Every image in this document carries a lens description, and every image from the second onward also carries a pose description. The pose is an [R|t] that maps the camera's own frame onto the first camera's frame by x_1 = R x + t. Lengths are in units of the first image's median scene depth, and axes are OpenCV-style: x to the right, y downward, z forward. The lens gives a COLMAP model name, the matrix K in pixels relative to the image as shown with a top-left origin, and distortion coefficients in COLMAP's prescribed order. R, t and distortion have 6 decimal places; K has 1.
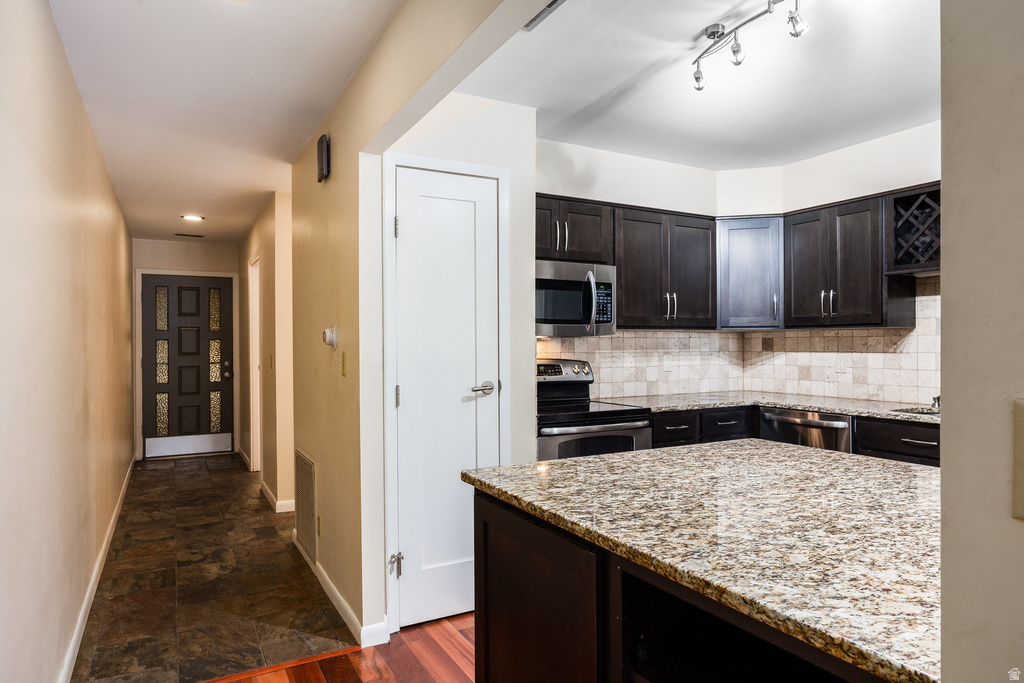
lens RADIAL K [[623.5, 0, 513.8], [0, 623.5, 344.3], [0, 0, 1]] dist [-0.007700, -0.002133]
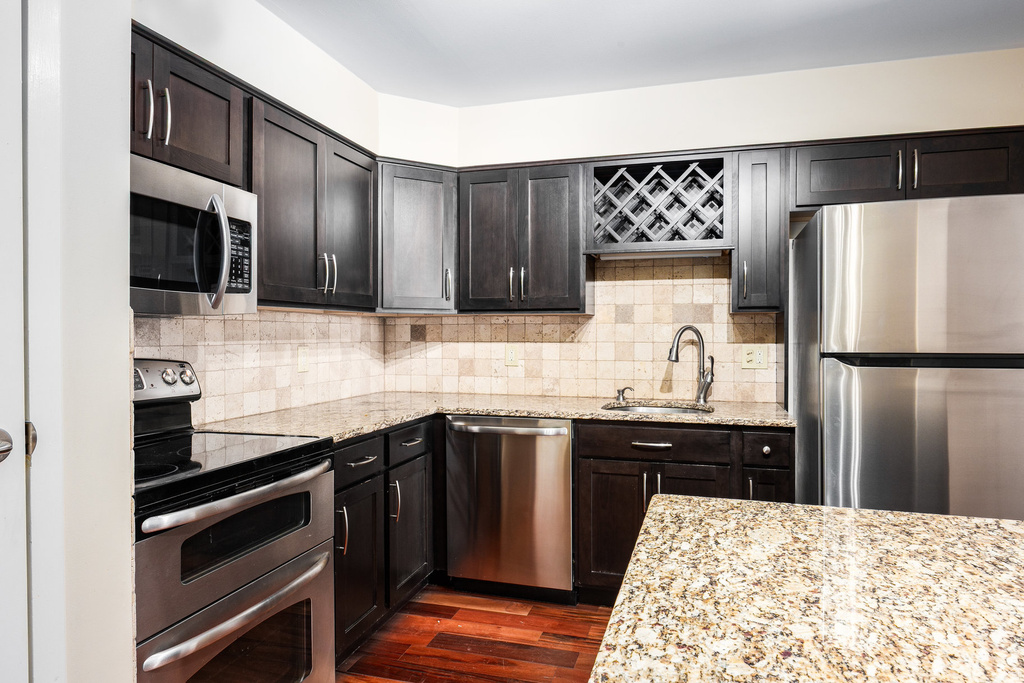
lens RADIAL K [[607.3, 0, 536.9], [0, 607.3, 337.3], [0, 0, 1]] dist [-0.002901, 0.001283]
pose [[0.696831, -0.000469, 0.717235, -0.055224], [-0.003252, 0.999987, 0.003813, 0.002991], [-0.717228, -0.004989, 0.696821, 0.401734]]
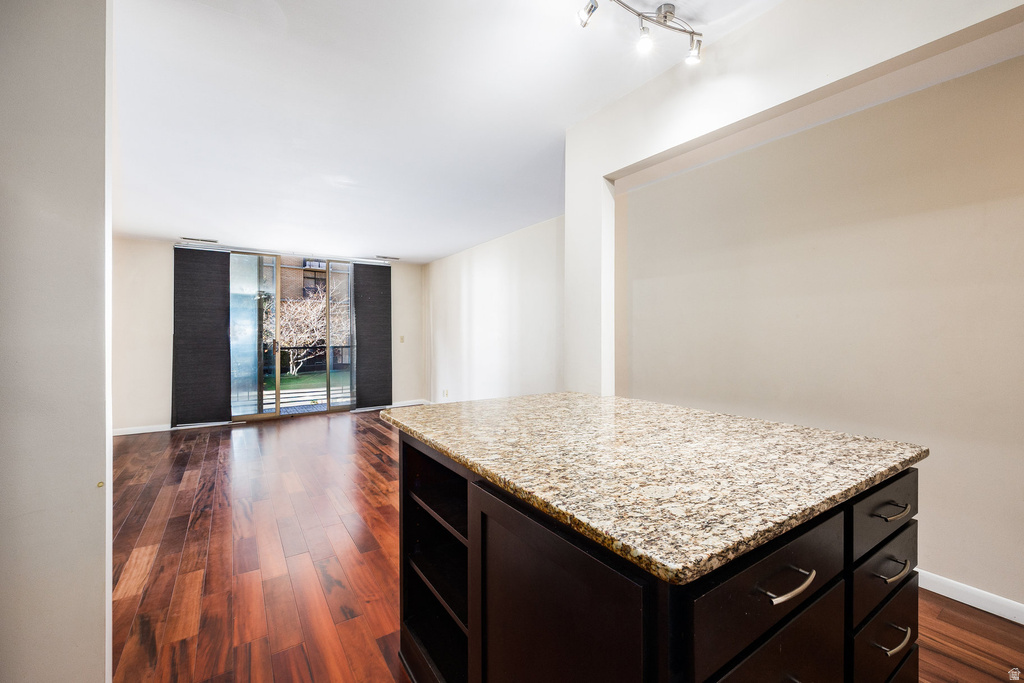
lens RADIAL K [[431.8, 0, 525.7], [0, 431.8, 333.8], [0, 0, 1]] dist [-0.002242, 0.000019]
pose [[-0.994811, 0.003978, -0.101666, 0.295399], [0.003999, 0.999992, 0.000000, 0.004227], [0.101665, -0.000407, -0.994819, 0.734375]]
